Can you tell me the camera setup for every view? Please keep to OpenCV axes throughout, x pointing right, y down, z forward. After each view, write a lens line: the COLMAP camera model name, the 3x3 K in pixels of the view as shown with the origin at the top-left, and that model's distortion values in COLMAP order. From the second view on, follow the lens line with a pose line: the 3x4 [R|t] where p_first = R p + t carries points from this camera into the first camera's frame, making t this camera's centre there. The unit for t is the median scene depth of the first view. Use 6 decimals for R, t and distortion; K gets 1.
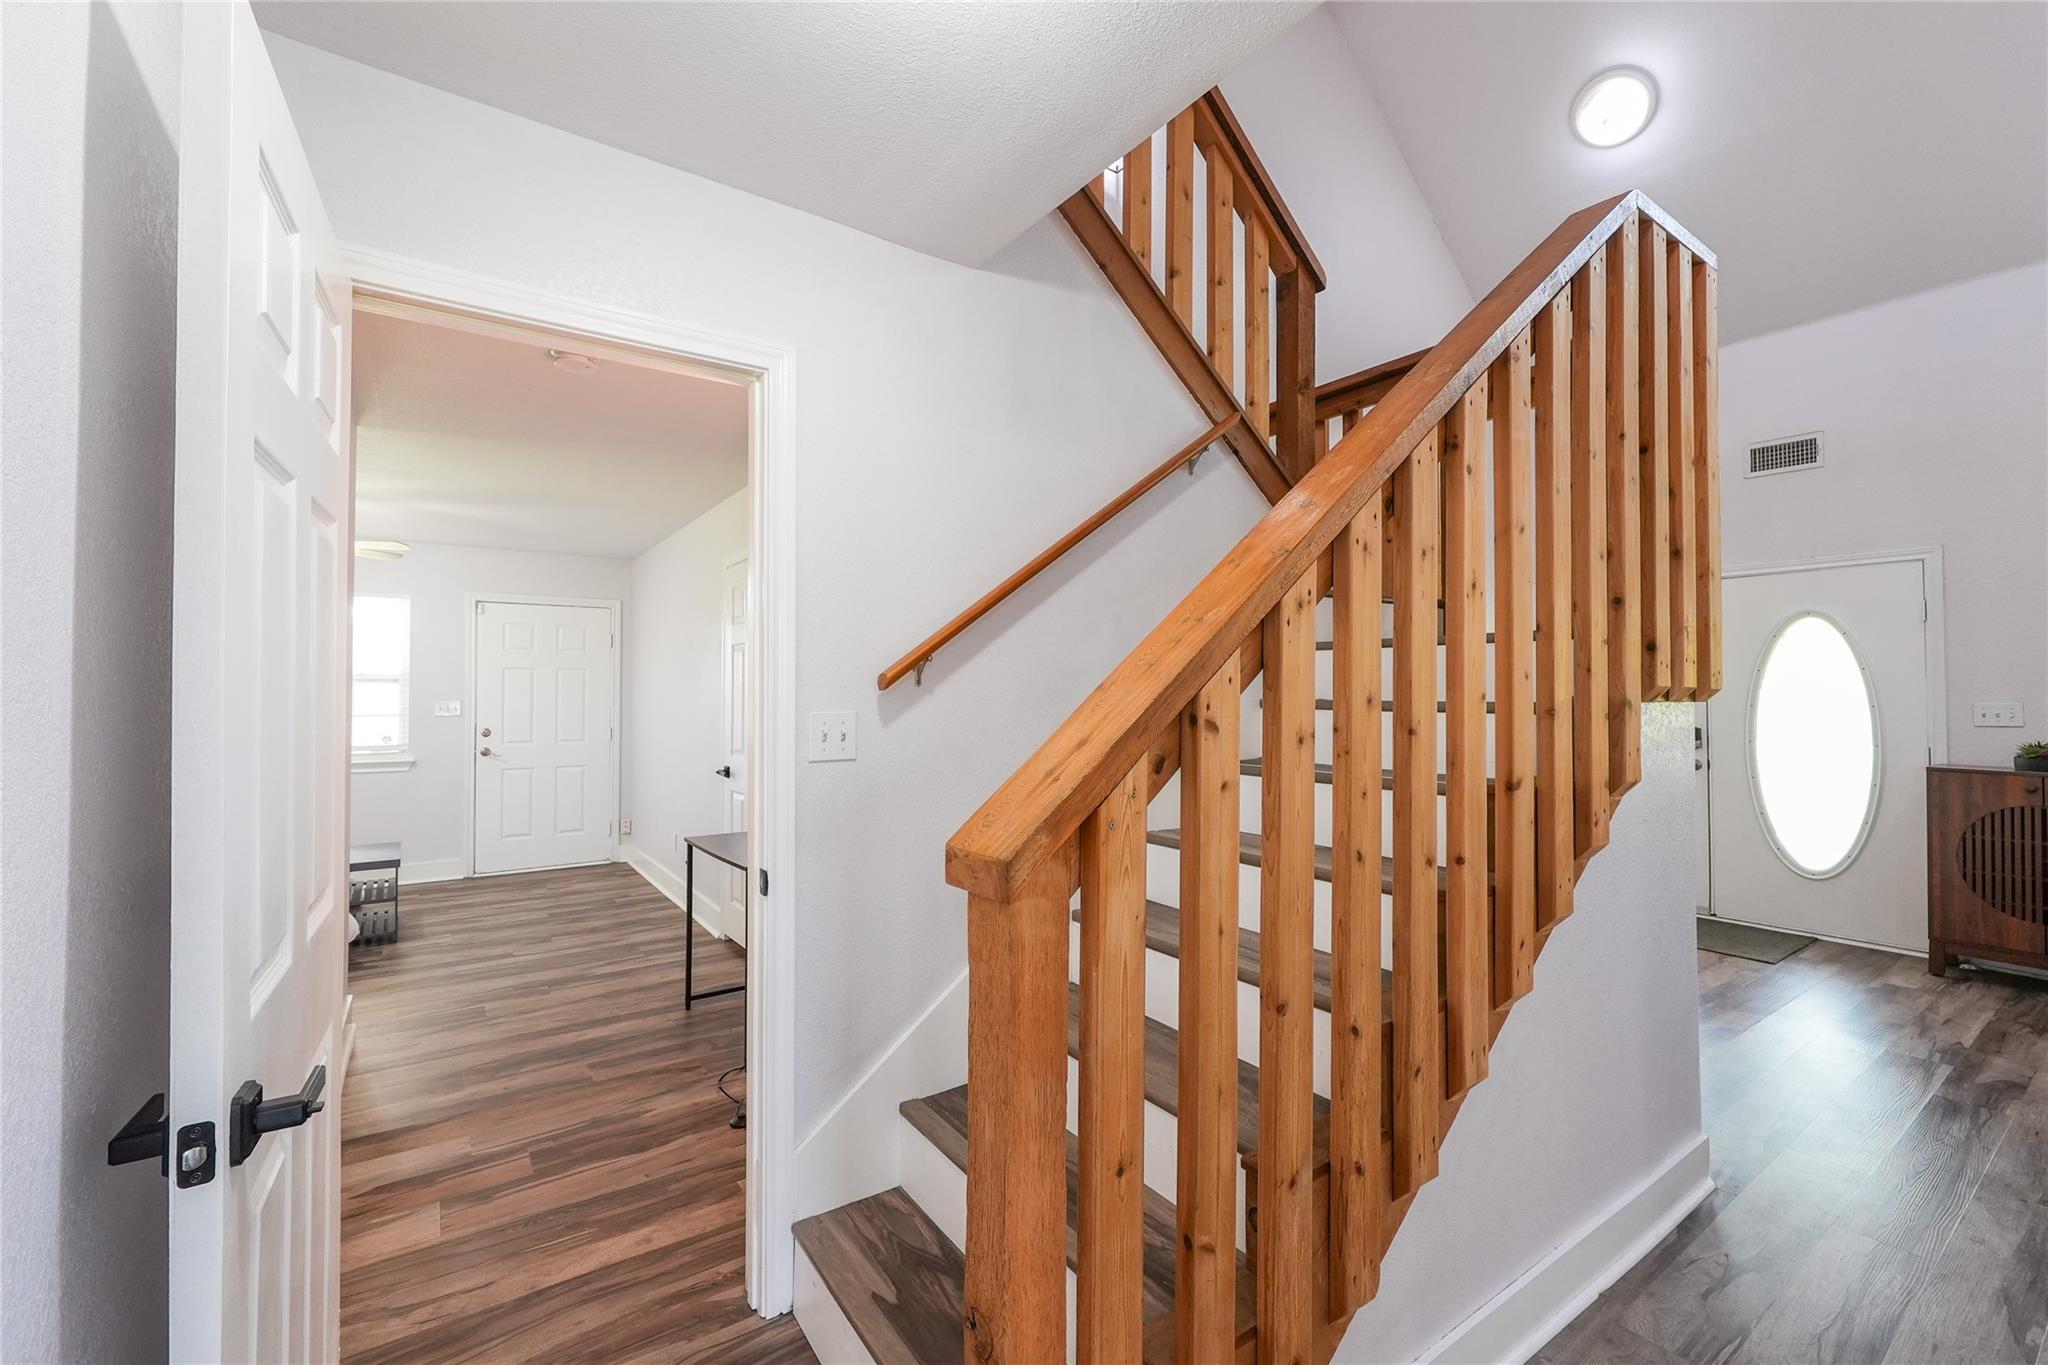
lens RADIAL K [[847.7, 0, 1024.9], [0, 847.7, 673.8], [0, 0, 1]] dist [-0.001819, -0.000593]
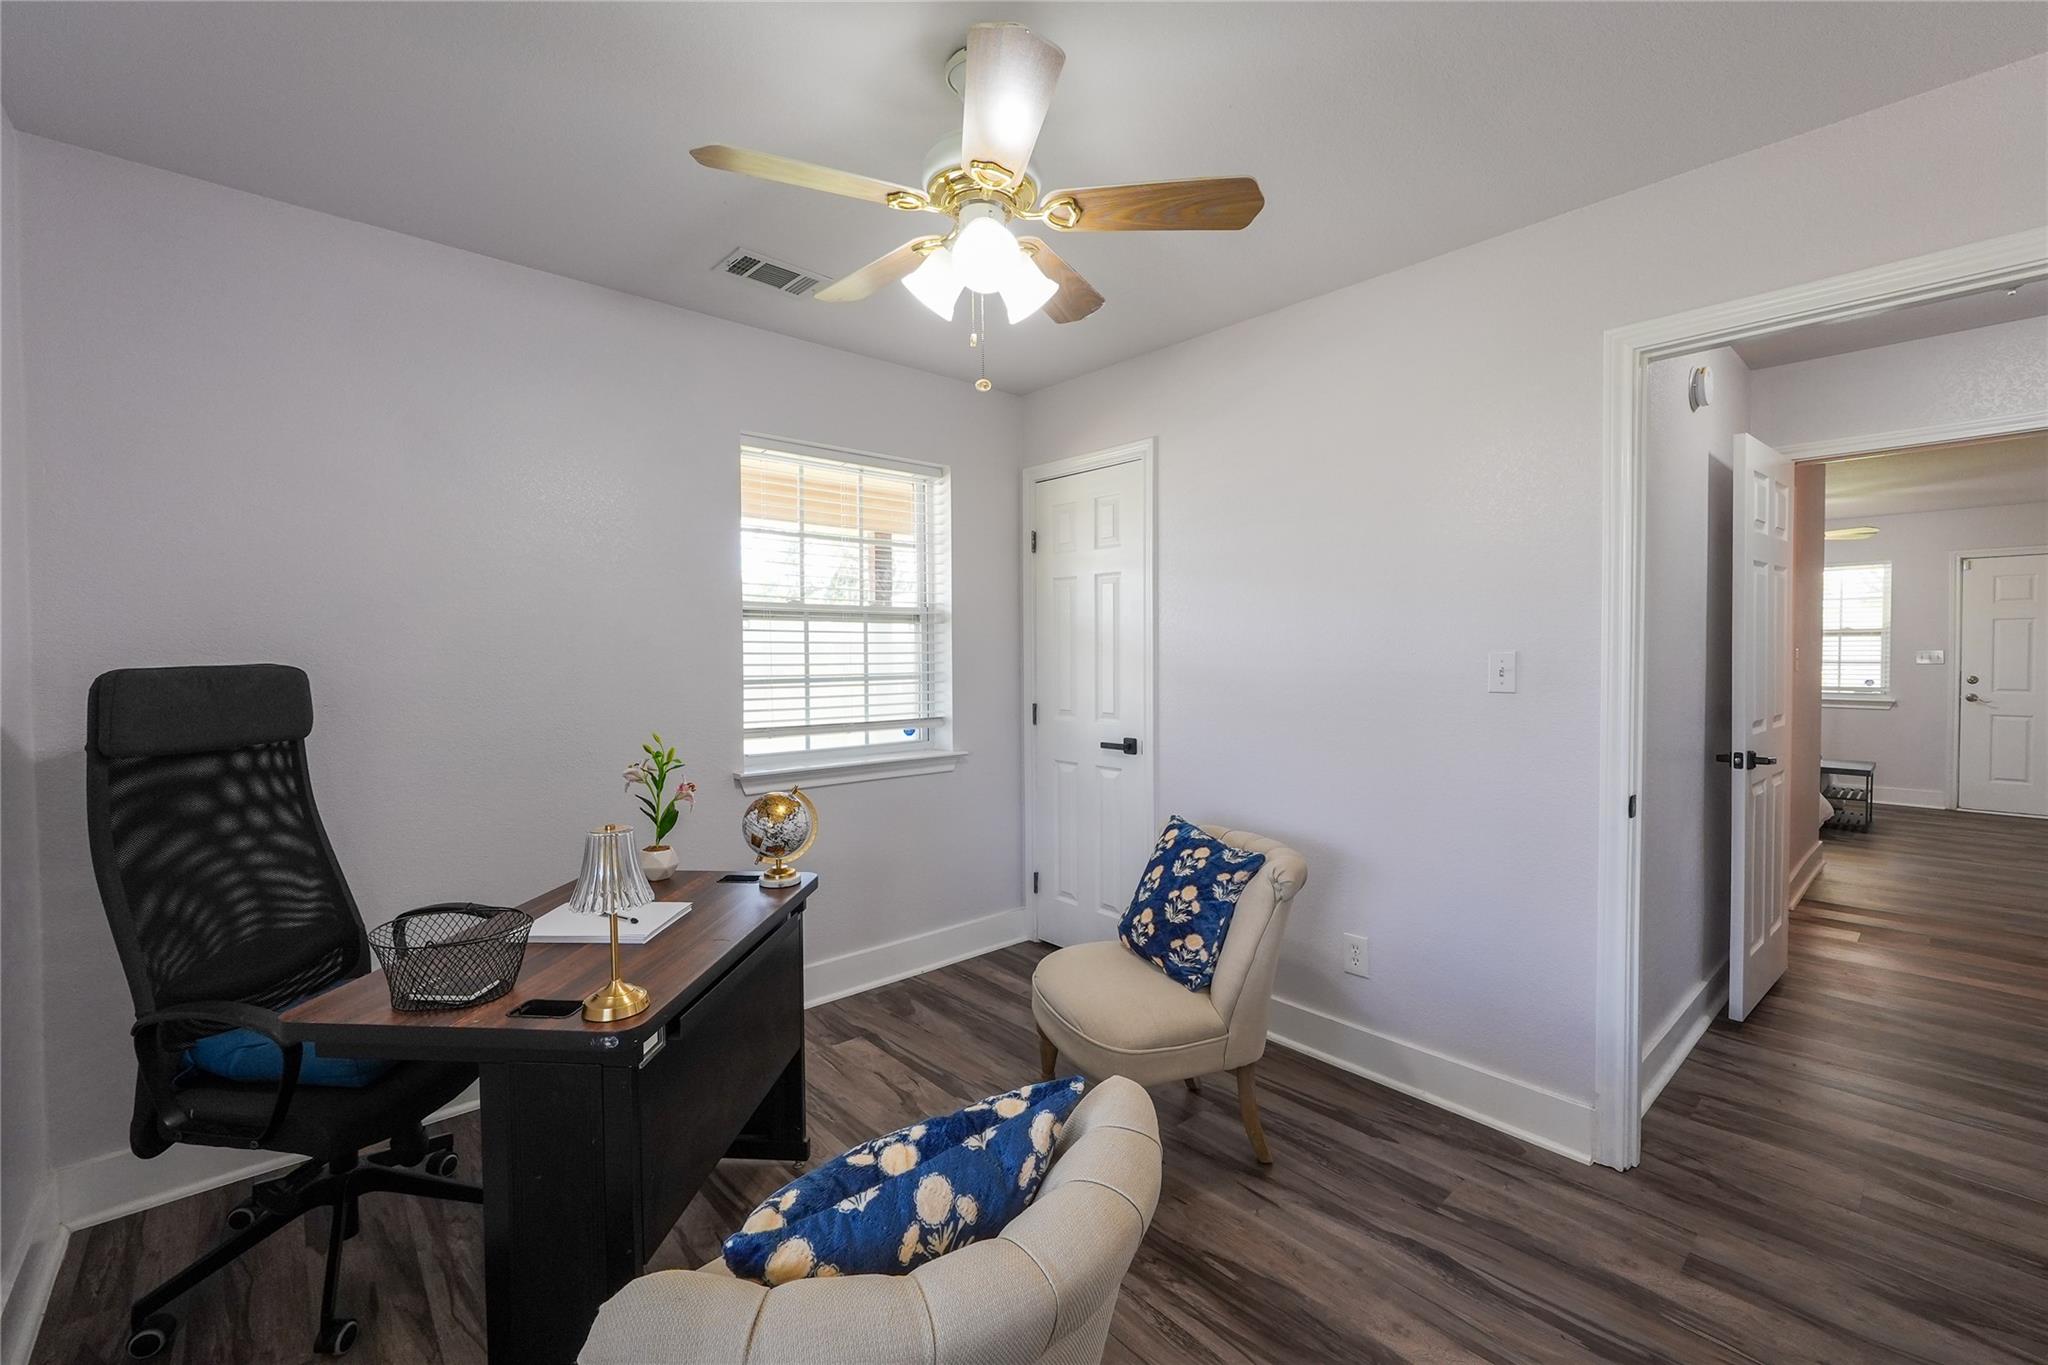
lens RADIAL K [[847.7, 0, 1024.9], [0, 847.7, 673.8], [0, 0, 1]] dist [-0.001819, -0.000593]
pose [[0.112784, 0.023154, -0.993350, 0.393094], [0.027046, 0.999287, 0.026363, 0.001384], [0.993251, -0.029839, 0.112078, -0.421406]]
